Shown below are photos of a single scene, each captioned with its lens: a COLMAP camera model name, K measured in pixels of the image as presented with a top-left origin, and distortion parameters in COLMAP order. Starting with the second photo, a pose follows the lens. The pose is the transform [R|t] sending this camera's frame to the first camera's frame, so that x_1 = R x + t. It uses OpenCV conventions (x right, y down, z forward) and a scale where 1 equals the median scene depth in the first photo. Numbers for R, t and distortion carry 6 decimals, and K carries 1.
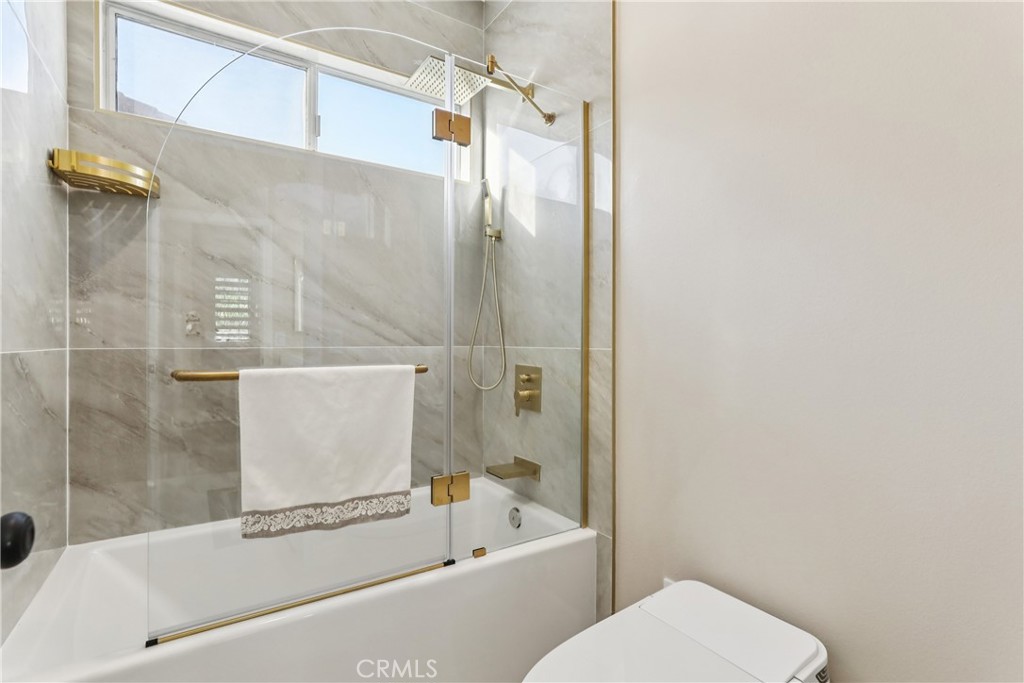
lens RADIAL K [[479.9, 0, 512.3], [0, 479.9, 344.2], [0, 0, 1]] dist [-0.026589, 0.011611]
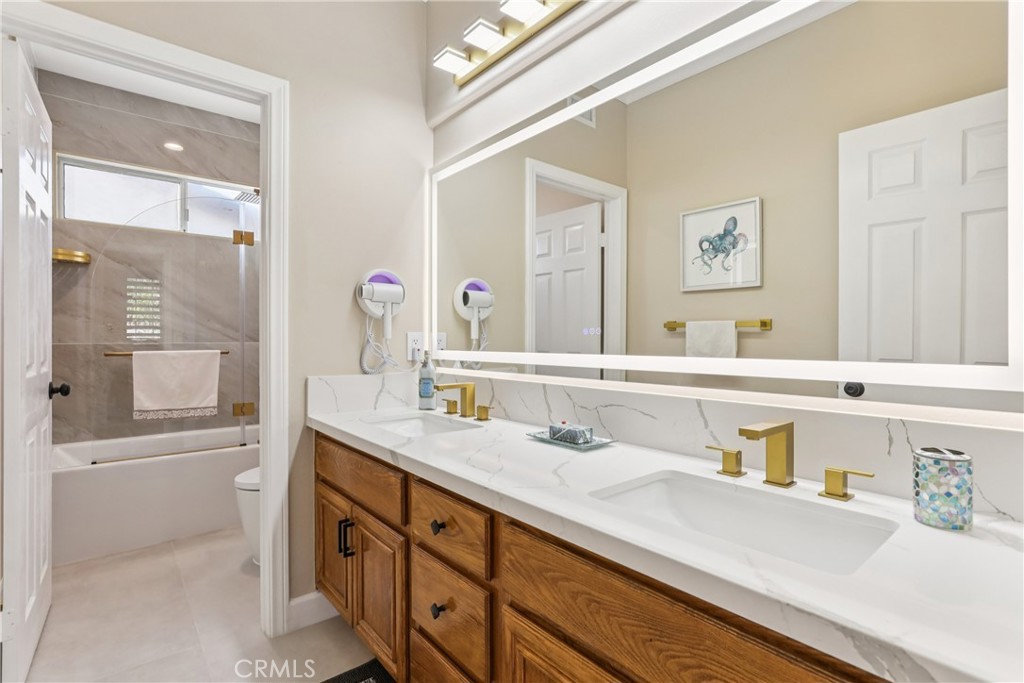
lens RADIAL K [[479.9, 0, 511.5], [0, 479.9, 339.5], [0, 0, 1]] dist [-0.026589, 0.011611]
pose [[0.992468, -0.004489, 0.122420, 0.831399], [0.004831, 0.999985, -0.002497, 0.005331], [-0.122407, 0.003069, 0.992475, -1.298580]]
